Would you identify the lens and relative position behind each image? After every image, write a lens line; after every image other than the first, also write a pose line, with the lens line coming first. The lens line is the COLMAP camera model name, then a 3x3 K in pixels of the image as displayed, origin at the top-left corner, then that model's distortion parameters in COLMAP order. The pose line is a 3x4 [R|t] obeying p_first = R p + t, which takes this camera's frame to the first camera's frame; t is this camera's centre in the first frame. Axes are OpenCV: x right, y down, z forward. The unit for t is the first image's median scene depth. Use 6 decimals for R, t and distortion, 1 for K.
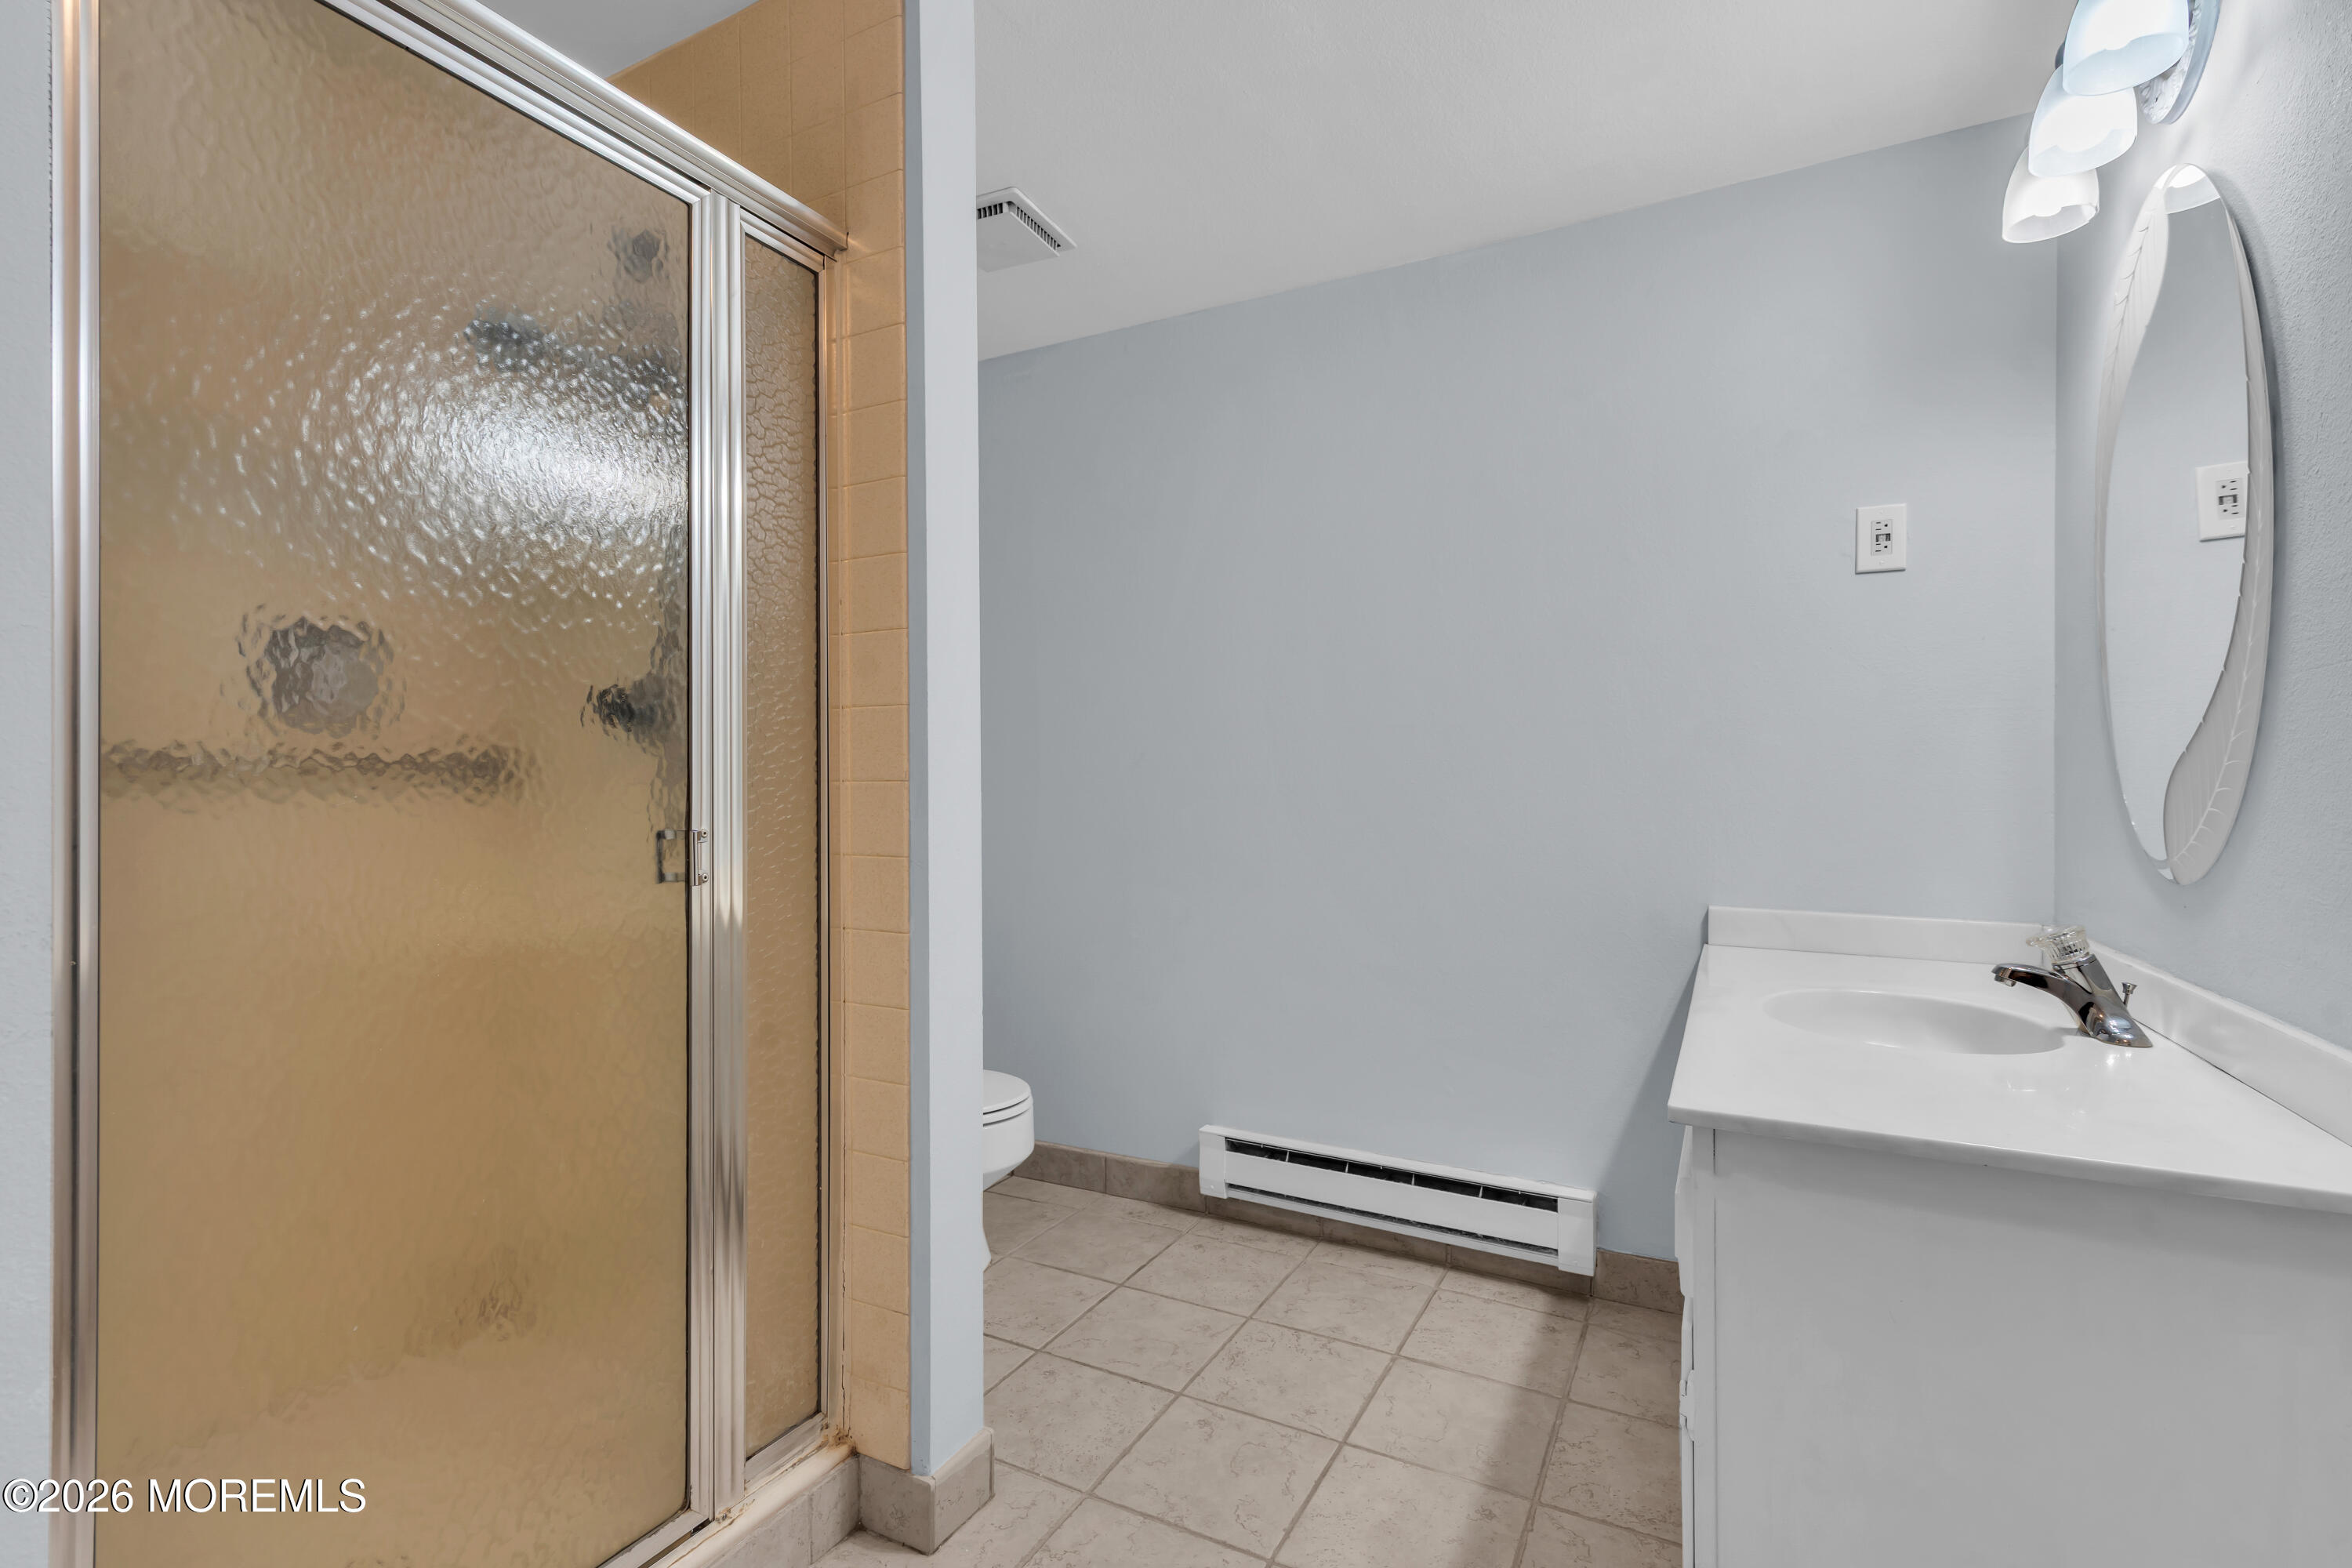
lens RADIAL K [[1064.6, 0, 1160.8], [0, 1064.6, 788.9], [0, 0, 1]] dist [-0.003042, 0.002991]
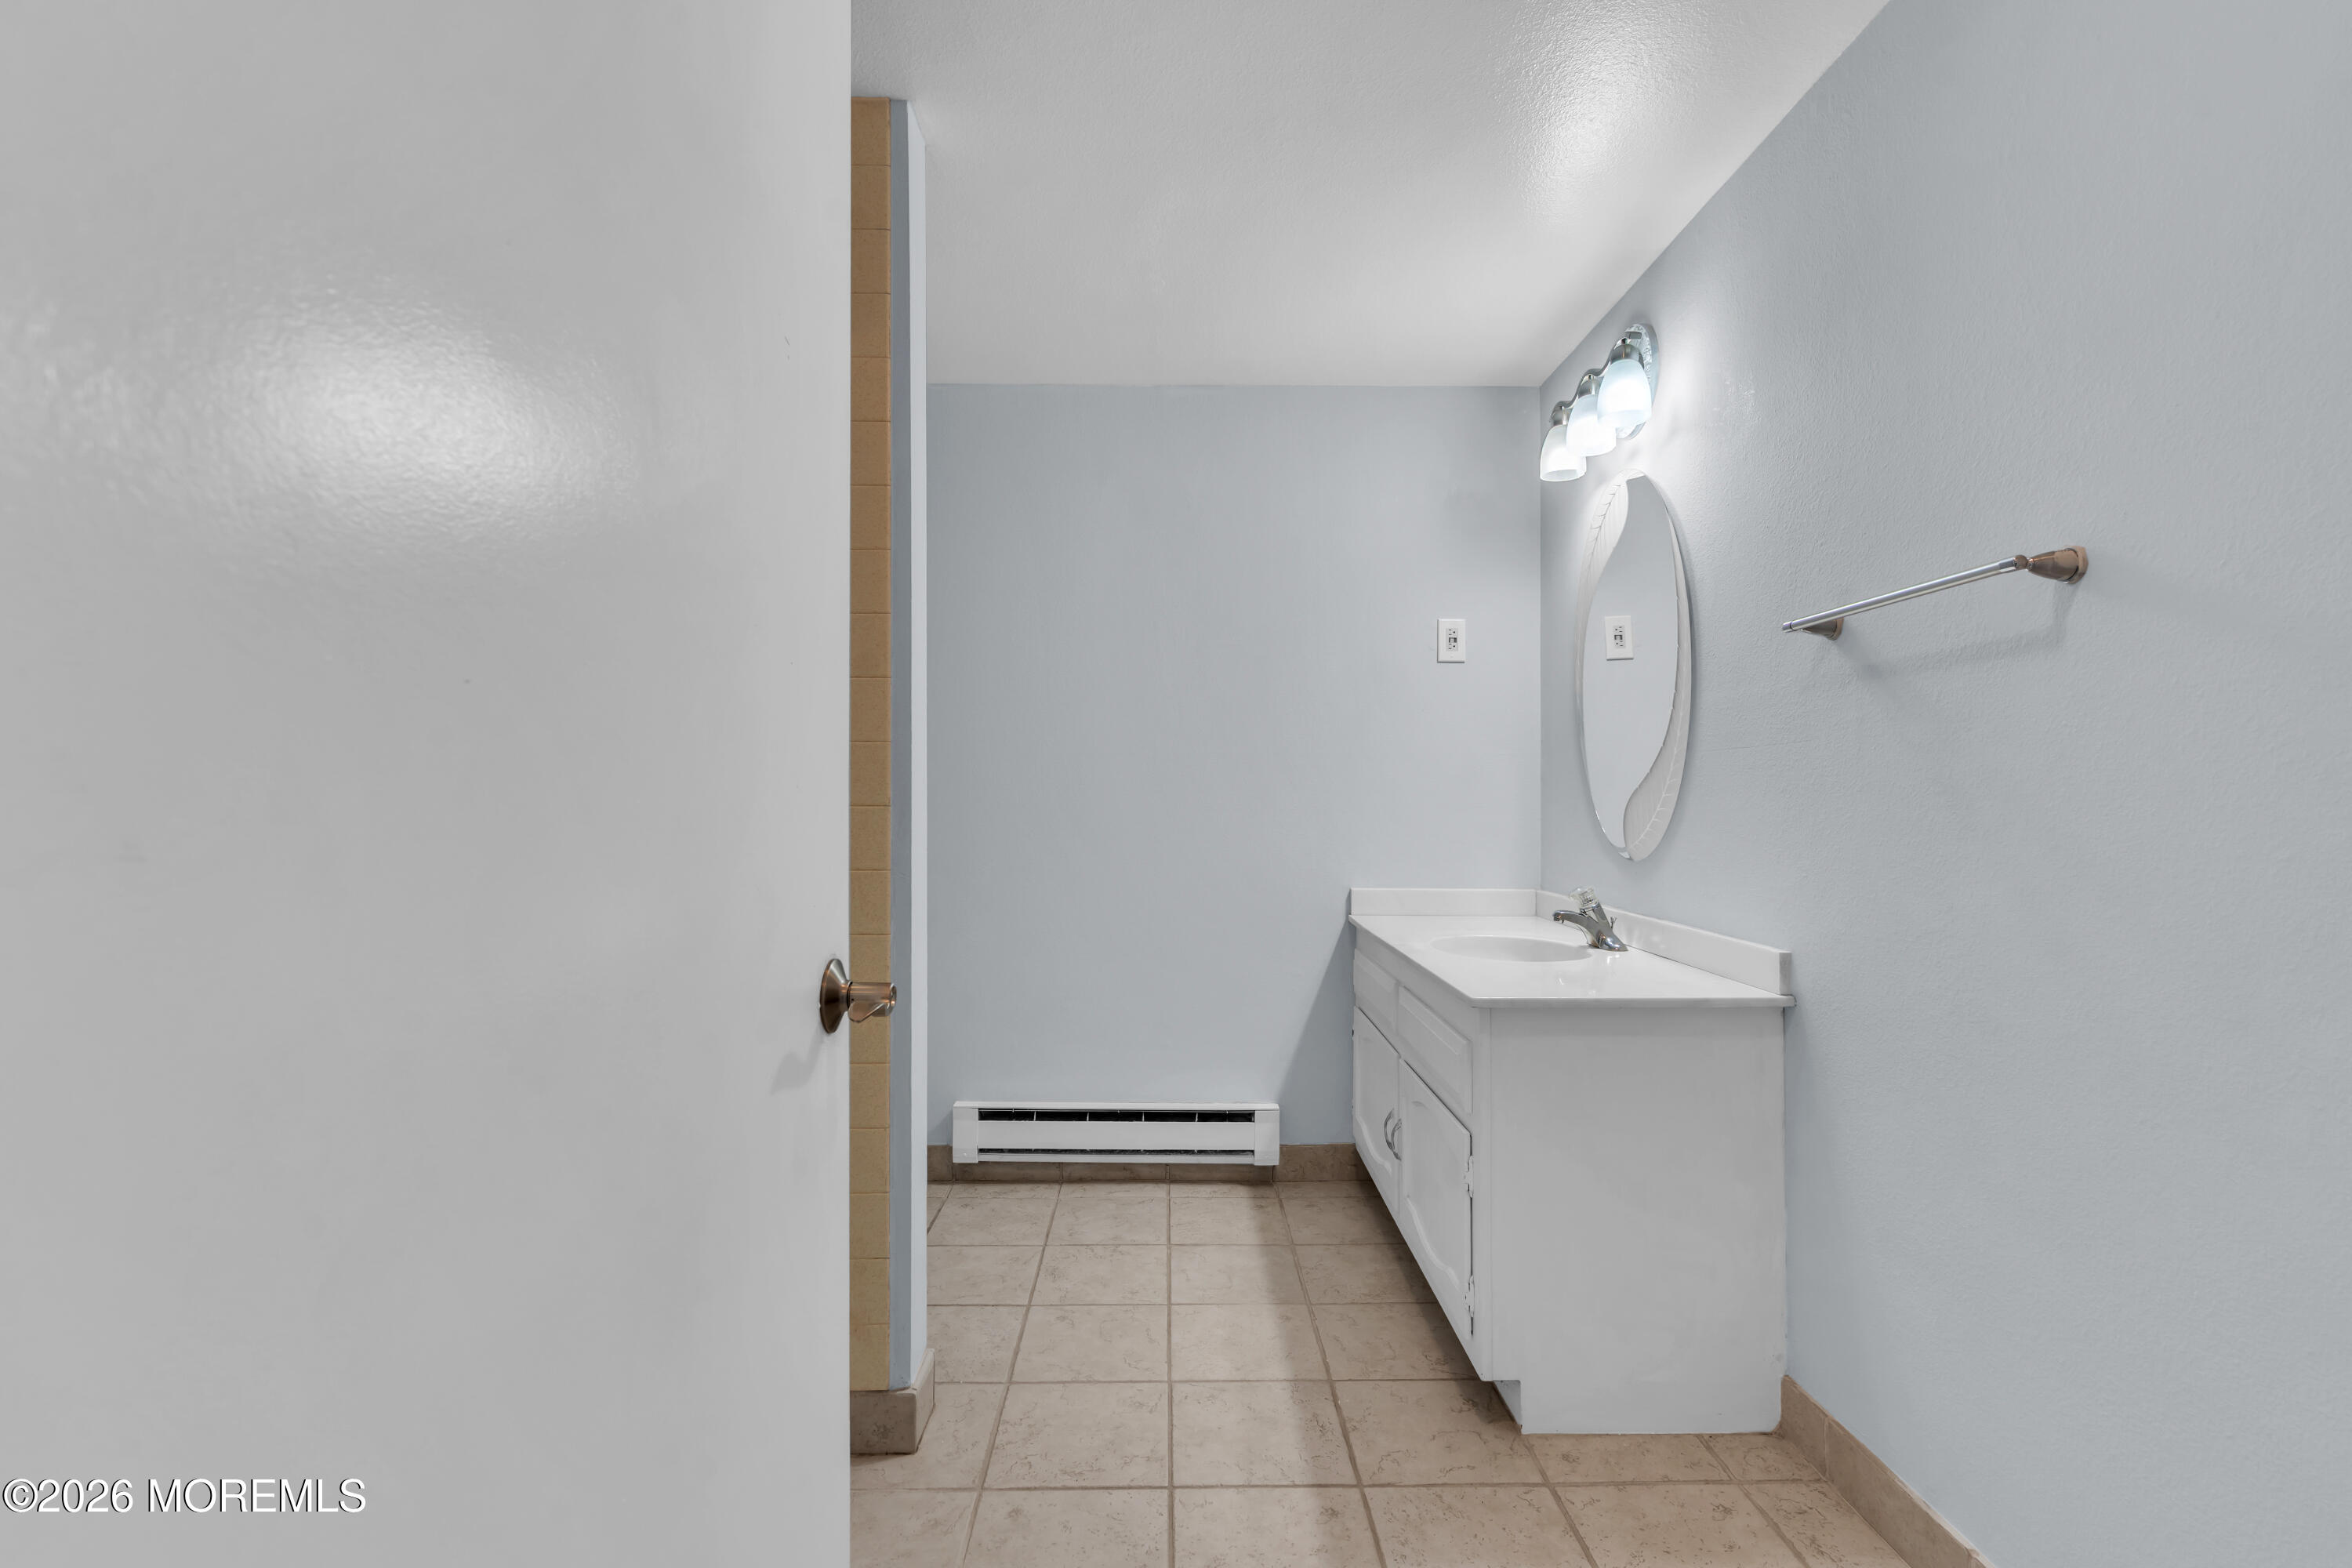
lens RADIAL K [[1064.6, 0, 1180.0], [0, 1064.6, 783.7], [0, 0, 1]] dist [-0.003042, 0.002991]
pose [[0.875886, 0.006745, 0.482472, -0.383419], [-0.001836, 0.999942, -0.010646, -0.013240], [-0.482515, 0.008439, 0.875847, -0.138933]]
